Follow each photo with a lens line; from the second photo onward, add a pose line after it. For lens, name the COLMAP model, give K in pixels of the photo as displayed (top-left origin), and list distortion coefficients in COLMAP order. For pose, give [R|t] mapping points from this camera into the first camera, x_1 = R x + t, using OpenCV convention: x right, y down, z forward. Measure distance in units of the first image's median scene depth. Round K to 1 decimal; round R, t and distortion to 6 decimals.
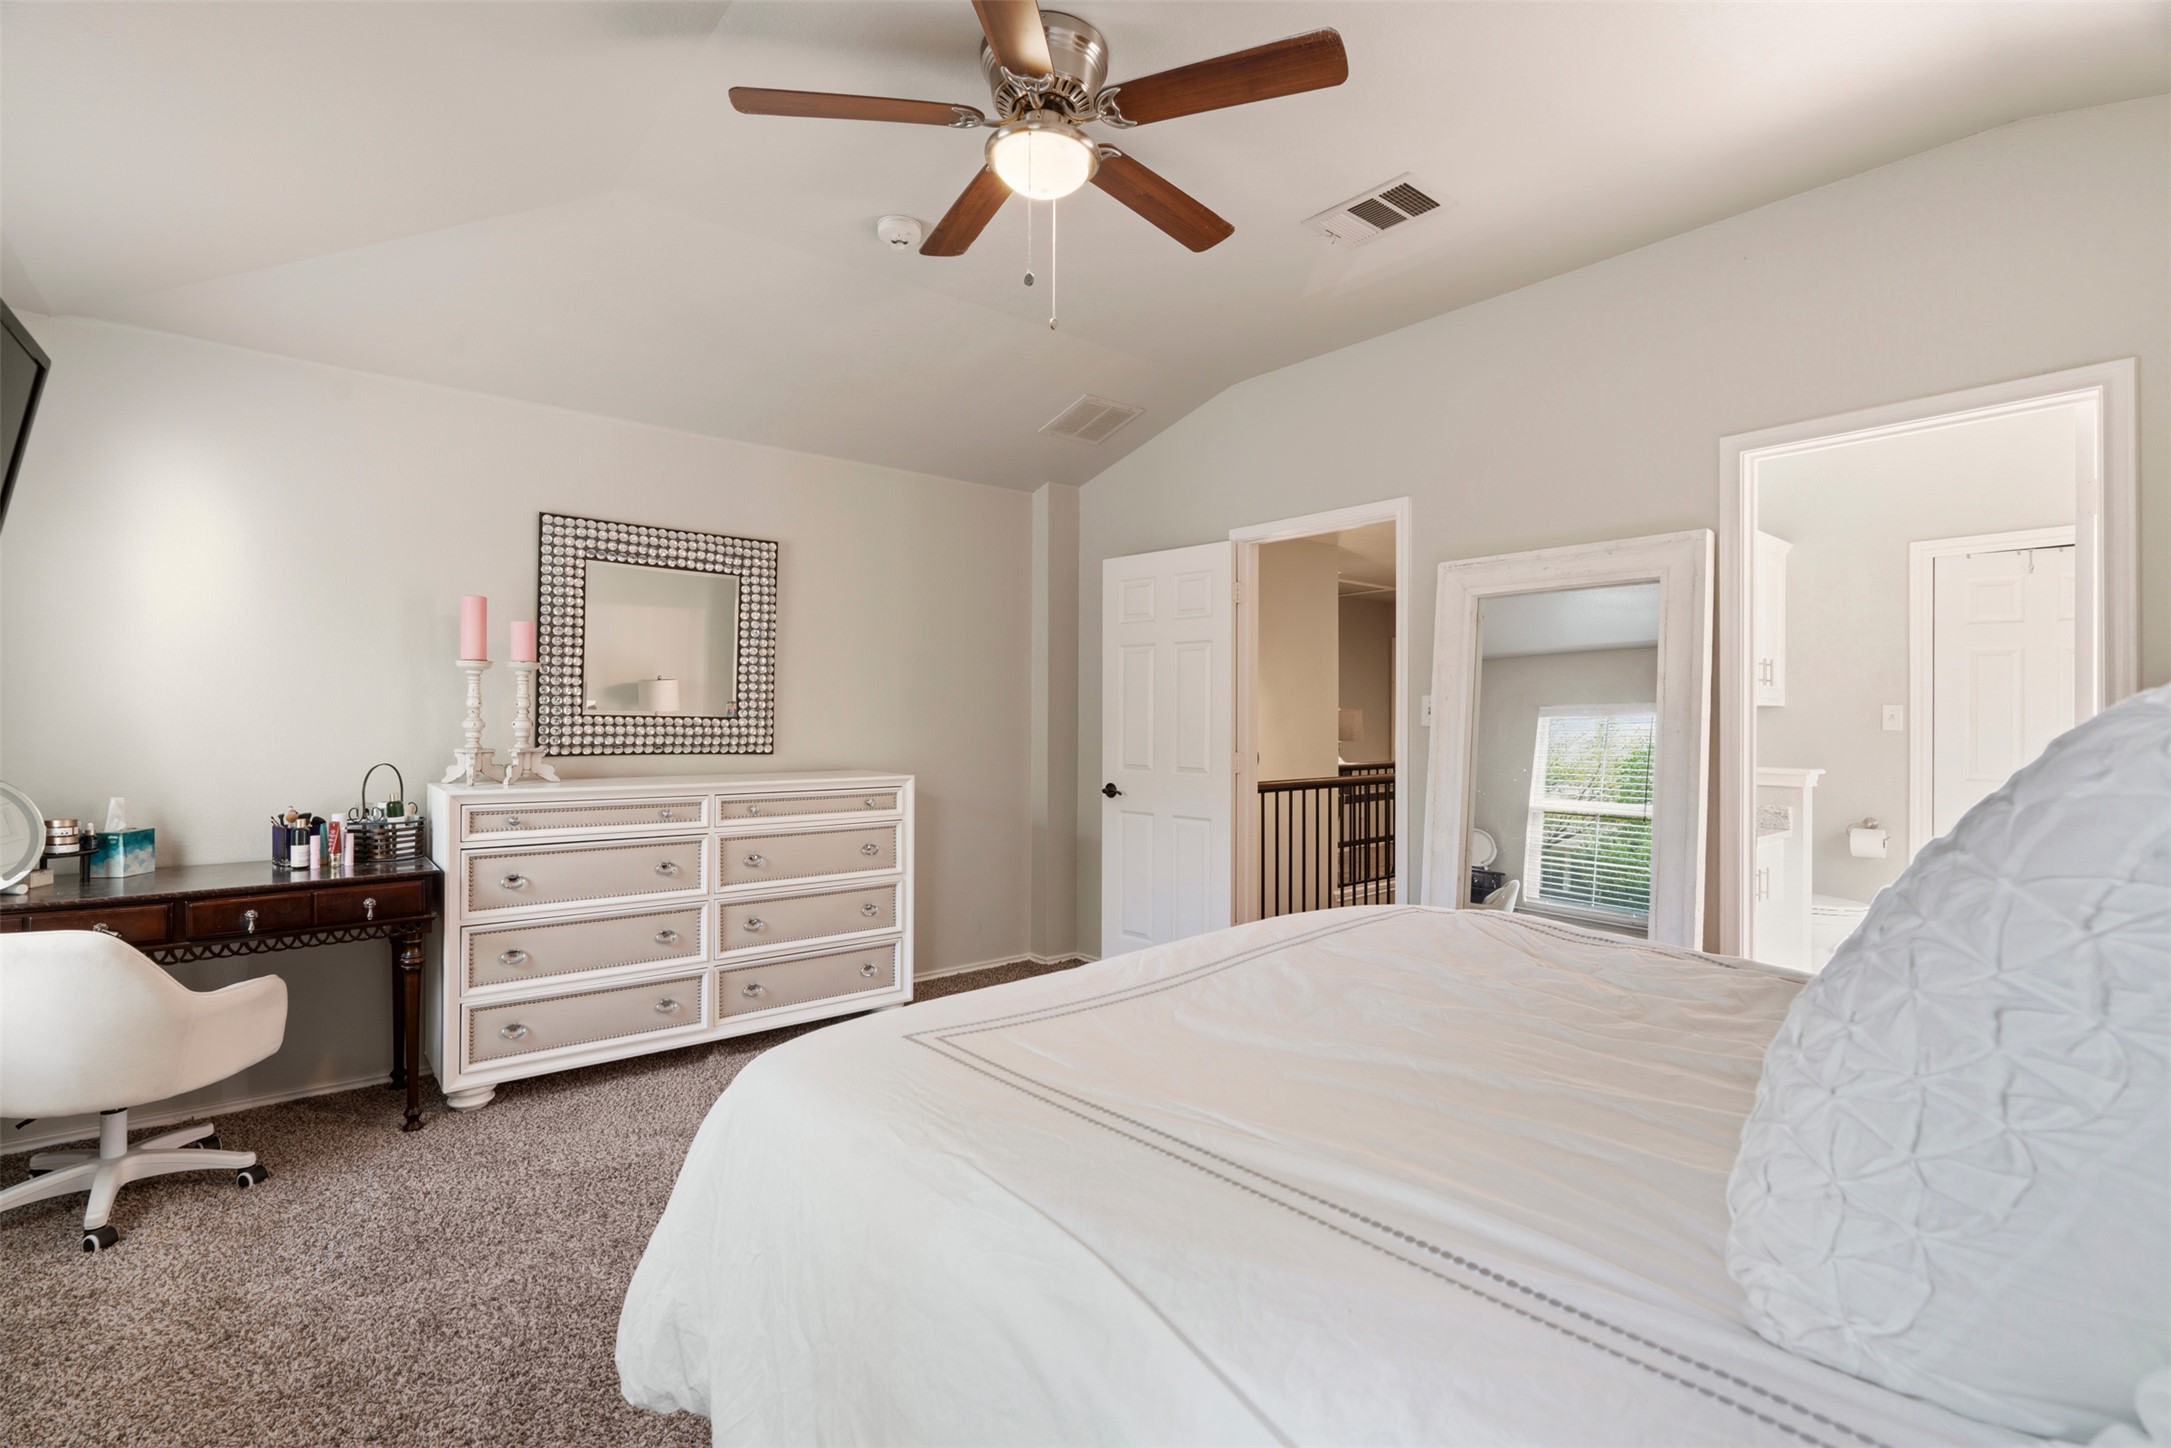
lens RADIAL K [[1005.0, 0, 1083.7], [0, 1005.0, 709.0], [0, 0, 1]] dist [-0.007834, 0.000024]
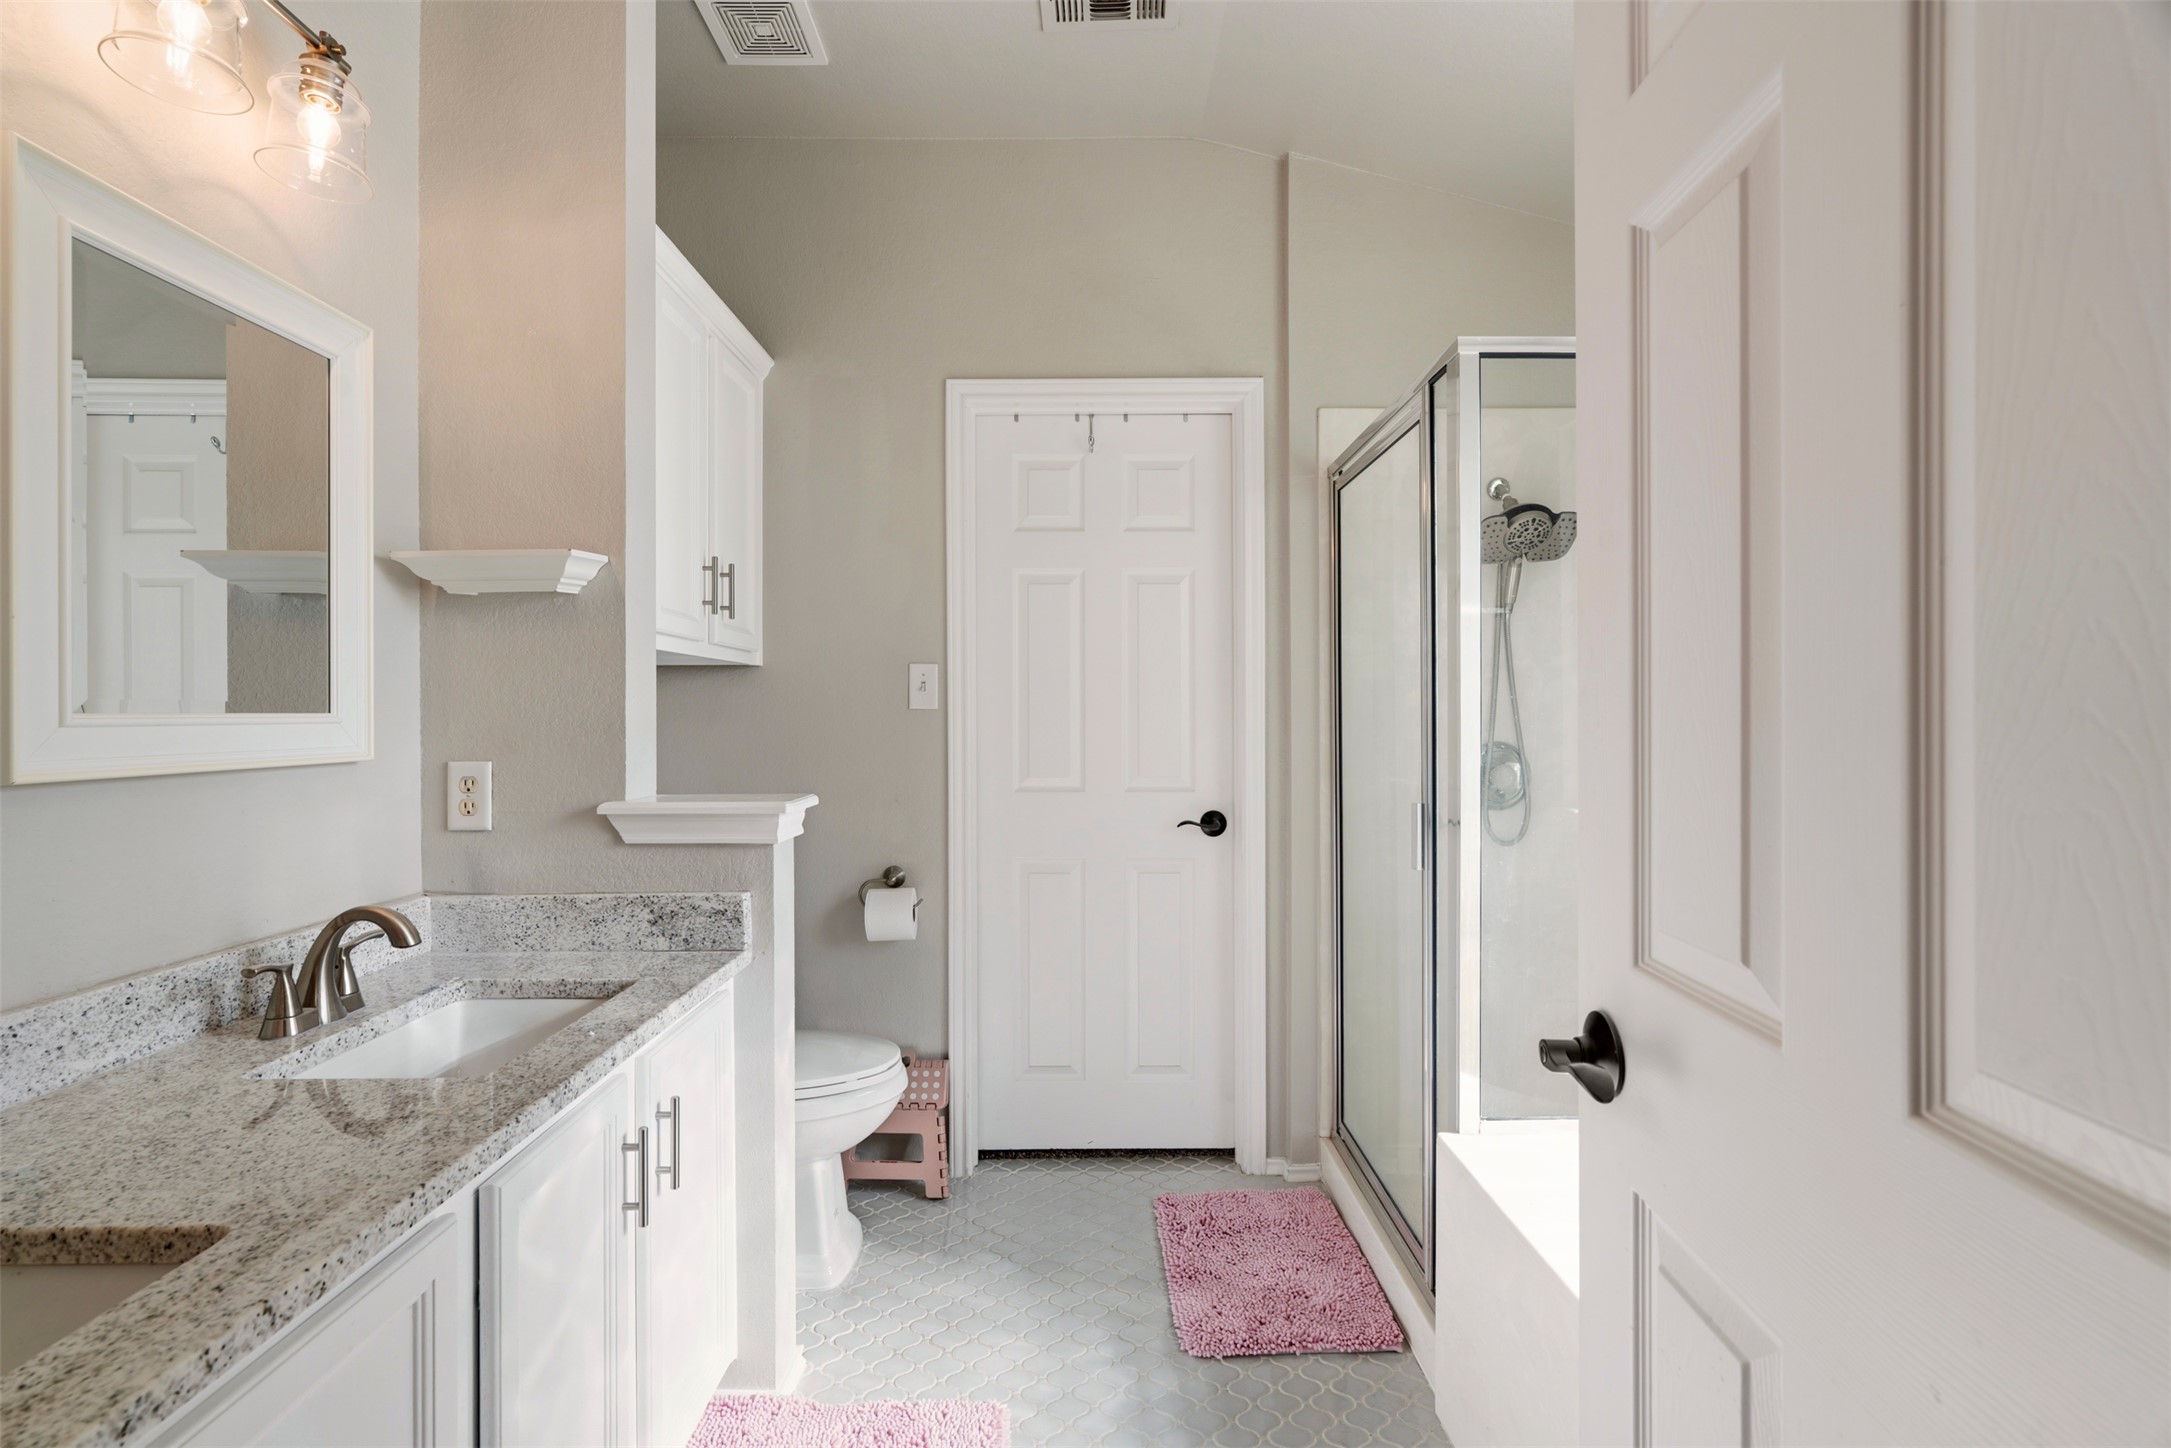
lens RADIAL K [[982.8, 0, 1080.4], [0, 982.8, 717.3], [0, 0, 1]] dist [-0.006014, 0.001247]
pose [[0.639493, -0.012272, 0.768699, 0.437125], [0.004014, 0.999912, 0.012624, 0.019484], [-0.768787, -0.004988, 0.639486, 0.575471]]
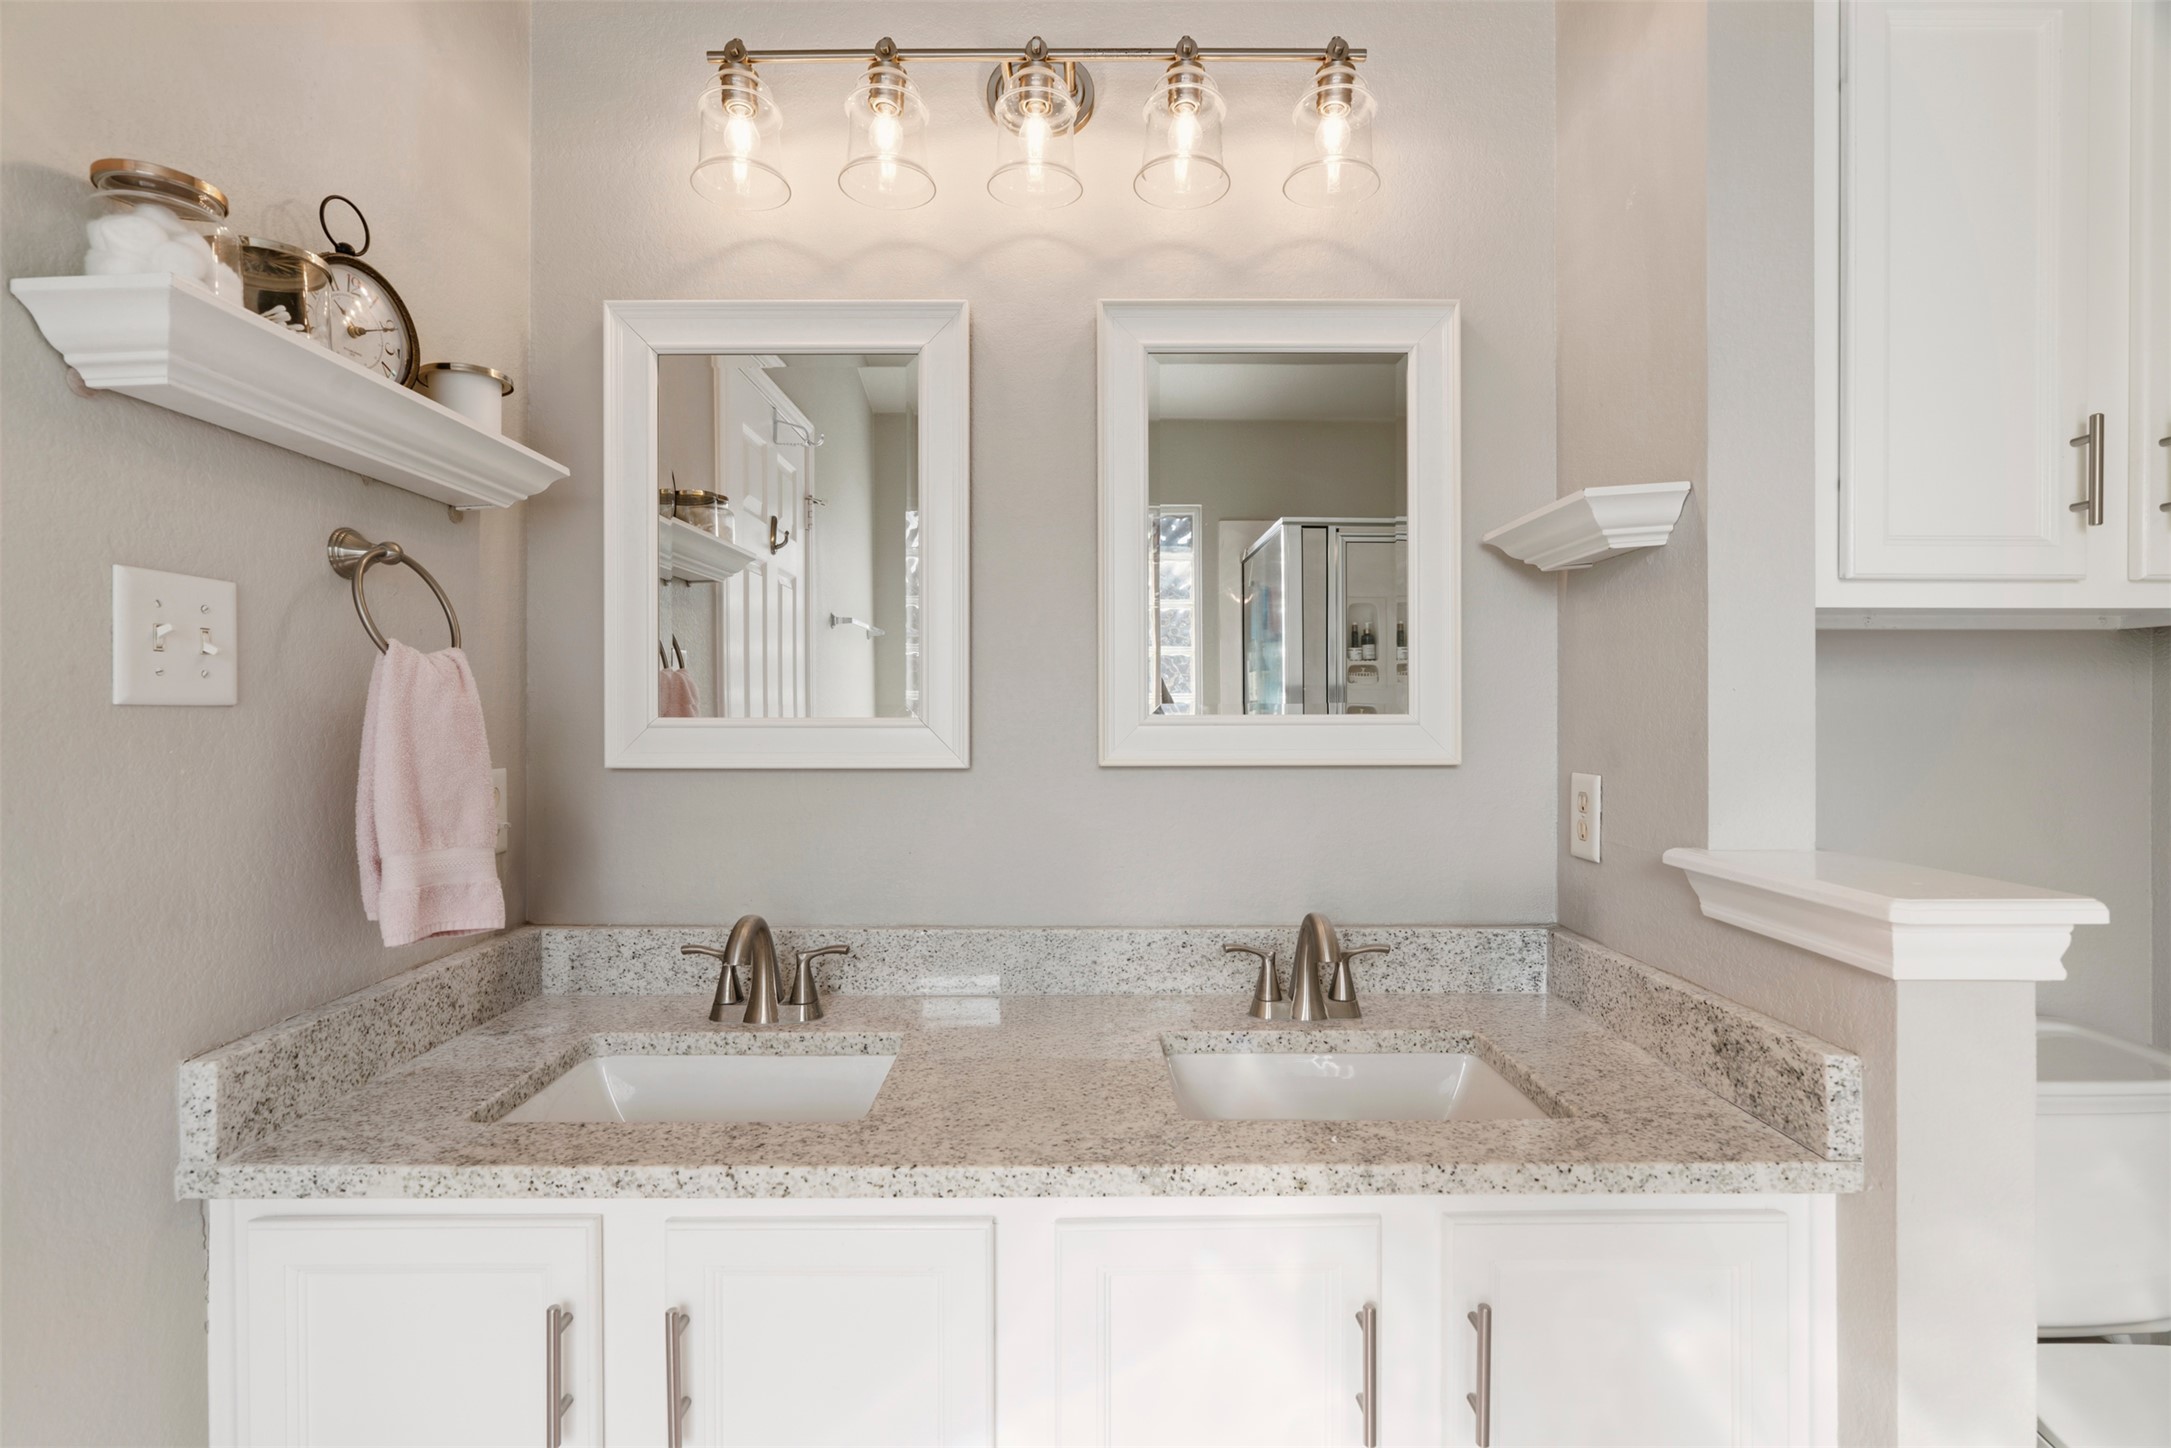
lens RADIAL K [[982.8, 0, 1080.4], [0, 982.8, 717.3], [0, 0, 1]] dist [-0.006014, 0.001247]
pose [[0.763710, -0.006254, -0.645529, 0.639428], [0.012004, 0.999918, 0.004513, 0.019443], [0.645448, -0.011196, 0.763722, 0.656662]]
